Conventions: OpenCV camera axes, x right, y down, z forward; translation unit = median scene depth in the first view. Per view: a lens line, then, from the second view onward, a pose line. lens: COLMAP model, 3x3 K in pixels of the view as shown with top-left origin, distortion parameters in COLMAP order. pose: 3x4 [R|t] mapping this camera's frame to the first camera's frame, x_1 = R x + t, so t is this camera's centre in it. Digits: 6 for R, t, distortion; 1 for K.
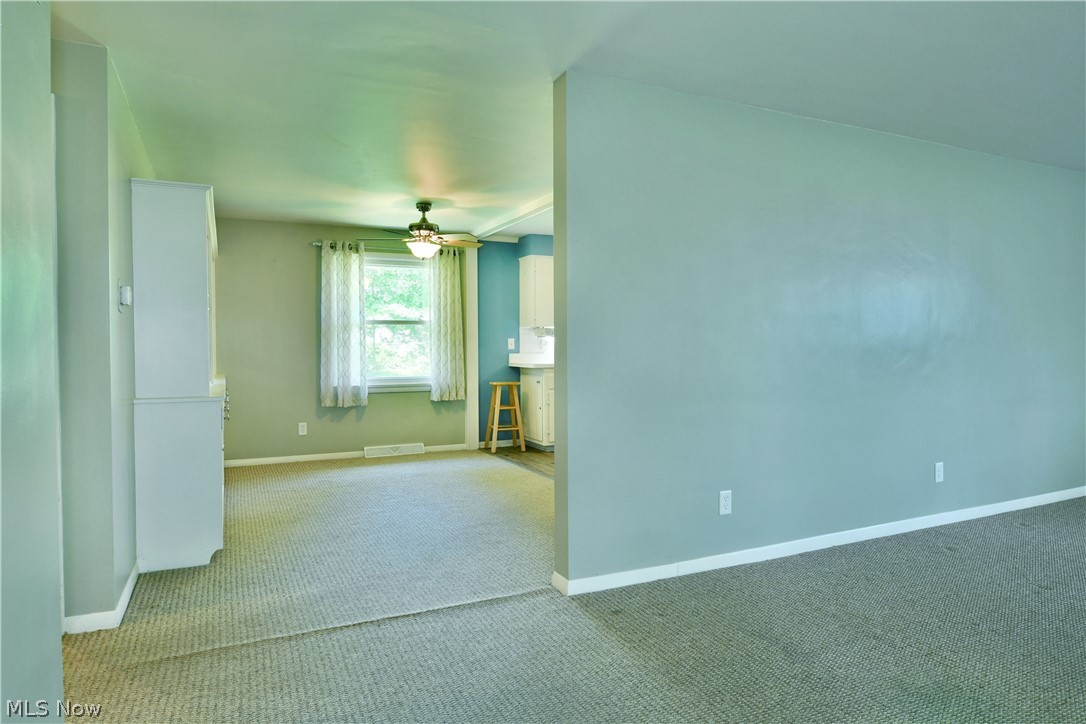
lens RADIAL K [[660.7, 0, 540.0], [0, 660.7, 355.6], [0, 0, 1]] dist [-0.010120, -0.006782]
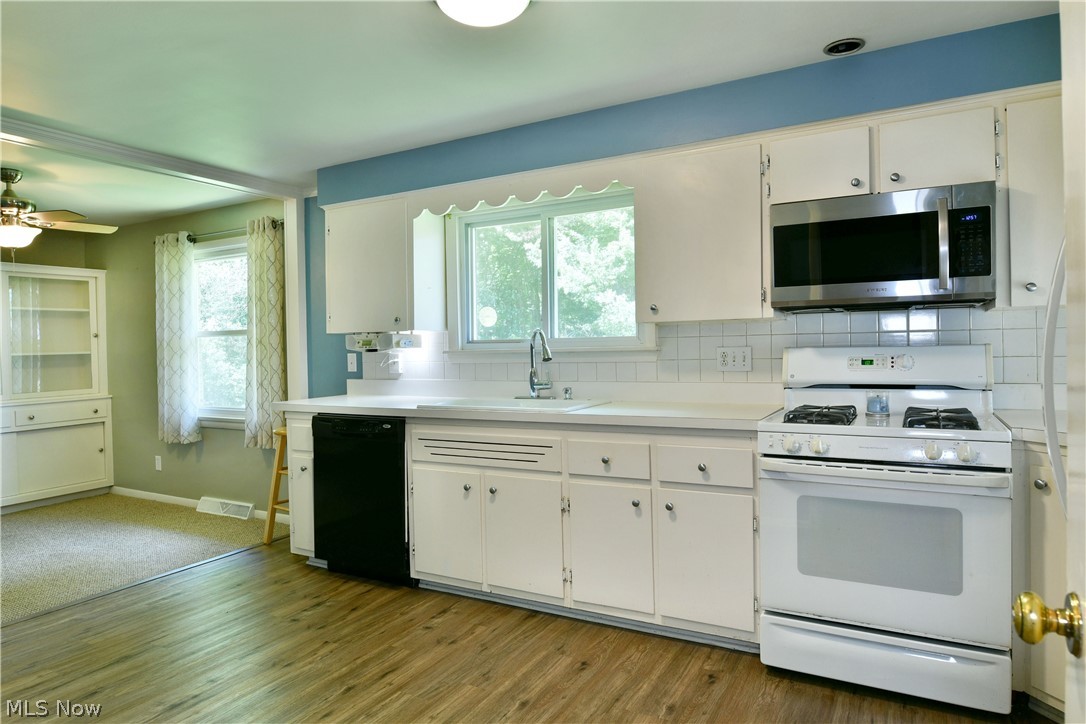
lens RADIAL K [[660.7, 0, 537.4], [0, 660.7, 351.4], [0, 0, 1]] dist [-0.010120, -0.006782]
pose [[0.575957, 0.002330, -0.817477, 0.581162], [0.005737, 0.999960, 0.006892, -0.033625], [0.817460, -0.008659, 0.575920, 0.867484]]
